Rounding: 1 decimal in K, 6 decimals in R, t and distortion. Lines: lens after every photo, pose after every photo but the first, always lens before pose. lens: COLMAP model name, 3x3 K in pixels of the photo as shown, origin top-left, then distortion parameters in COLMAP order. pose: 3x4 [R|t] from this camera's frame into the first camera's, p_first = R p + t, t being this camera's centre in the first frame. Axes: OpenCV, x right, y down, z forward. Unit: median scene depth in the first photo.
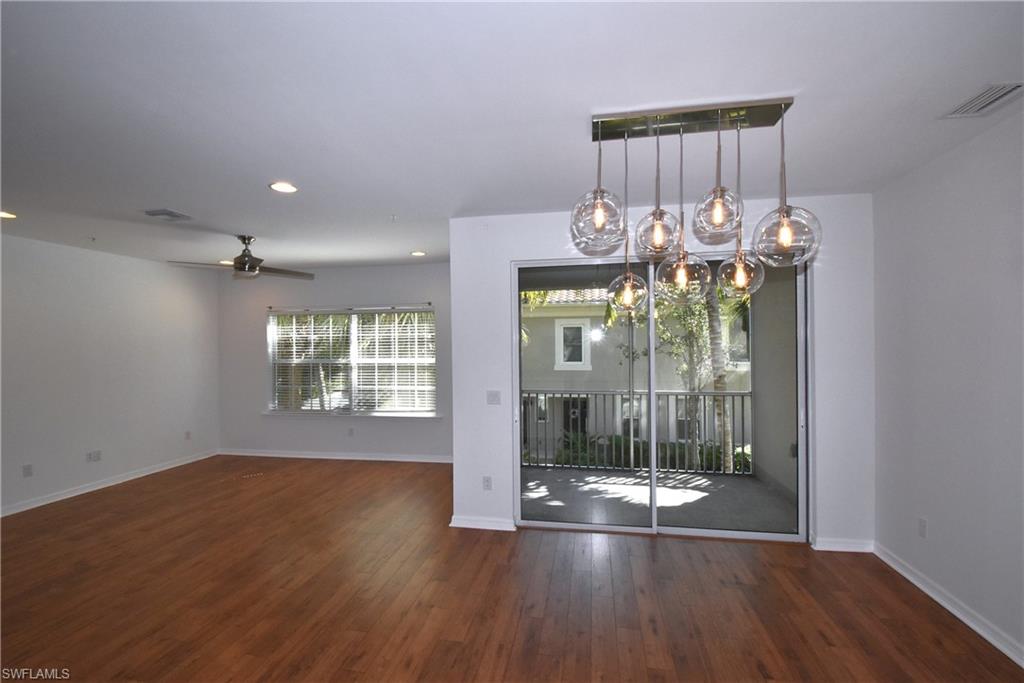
lens RADIAL K [[451.3, 0, 512.0], [0, 451.3, 341.5], [0, 0, 1]] dist [0.020210, -0.023853]
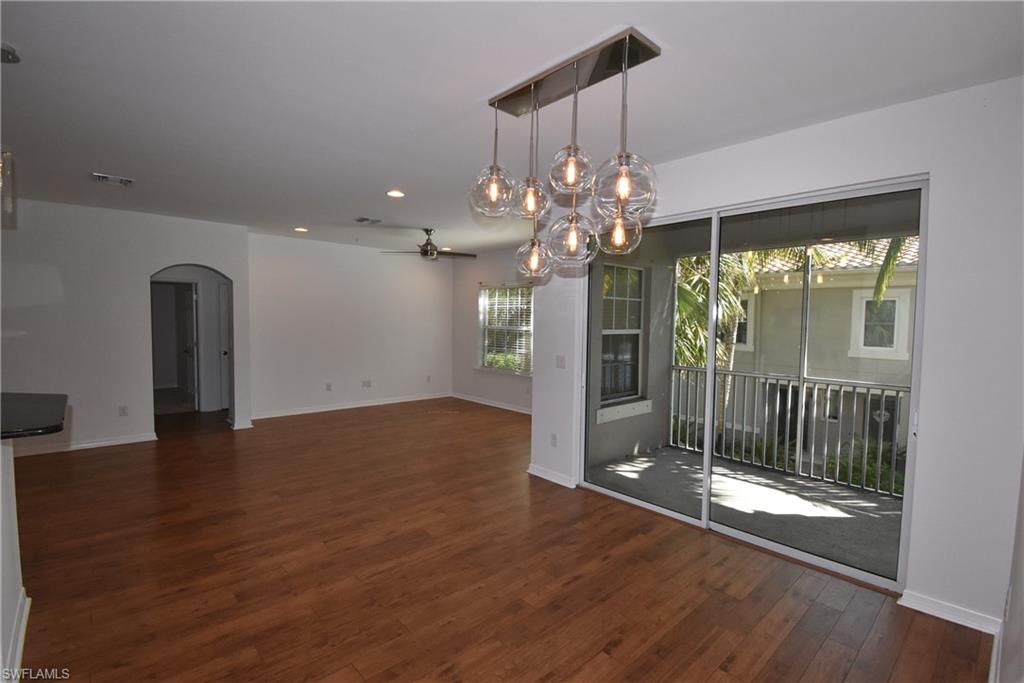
lens RADIAL K [[469.5, 0, 512.0], [0, 469.5, 341.5], [0, 0, 1]] dist [0.018582, -0.026016]
pose [[0.794611, 0.051003, -0.604973, 0.406214], [-0.020237, 0.998136, 0.057569, 0.011285], [0.606781, -0.033503, 0.794162, 0.039817]]
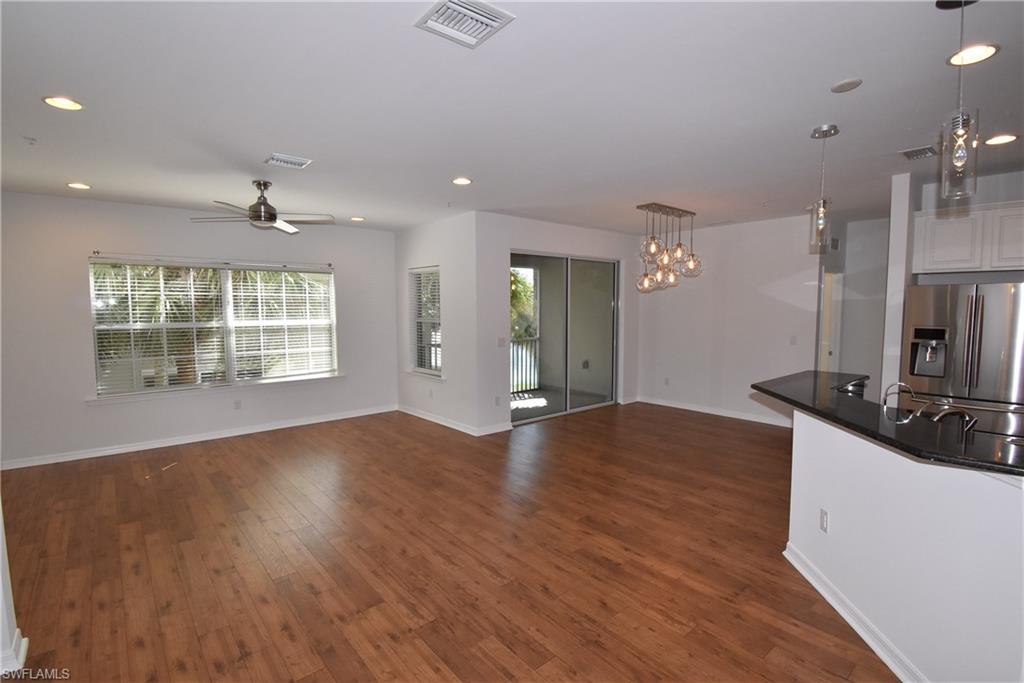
lens RADIAL K [[475.7, 0, 512.0], [0, 475.7, 341.5], [0, 0, 1]] dist [0.009216, -0.000492]
pose [[0.633965, -0.045537, 0.772020, -0.906346], [-0.007645, 0.997847, 0.065135, 0.016567], [-0.773324, -0.047196, 0.632252, 0.004778]]
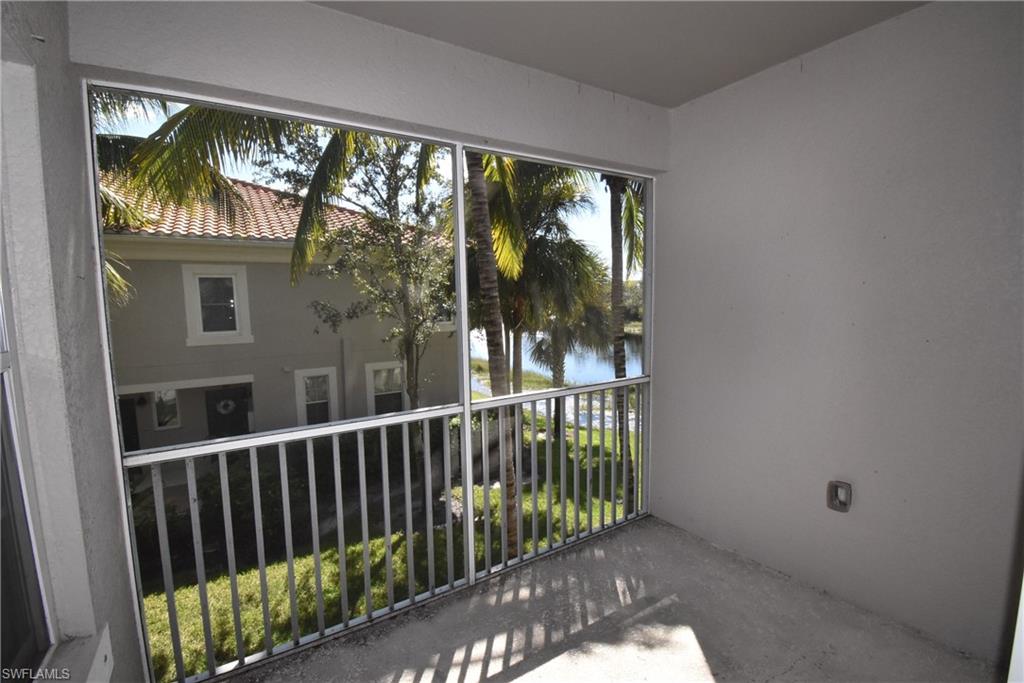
lens RADIAL K [[451.3, 0, 512.0], [0, 451.3, 341.5], [0, 0, 1]] dist [0.020210, -0.023853]
pose [[0.743932, -0.062421, 0.665334, 0.038515], [0.009104, 0.996482, 0.083309, 0.029721], [-0.668194, -0.055919, 0.741883, 0.749101]]
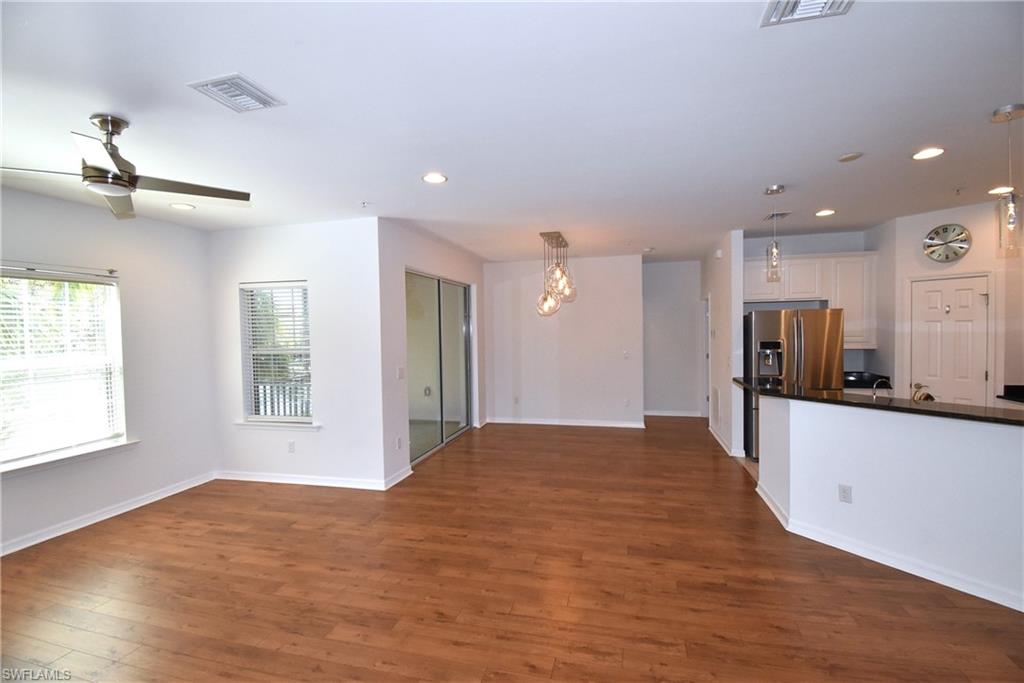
lens RADIAL K [[451.3, 0, 512.0], [0, 451.3, 341.5], [0, 0, 1]] dist [0.020210, -0.023853]
pose [[0.075588, -0.014058, 0.997040, -0.948242], [0.014446, 0.999811, 0.013002, 0.019428], [-0.997034, 0.013421, 0.075777, 0.454415]]
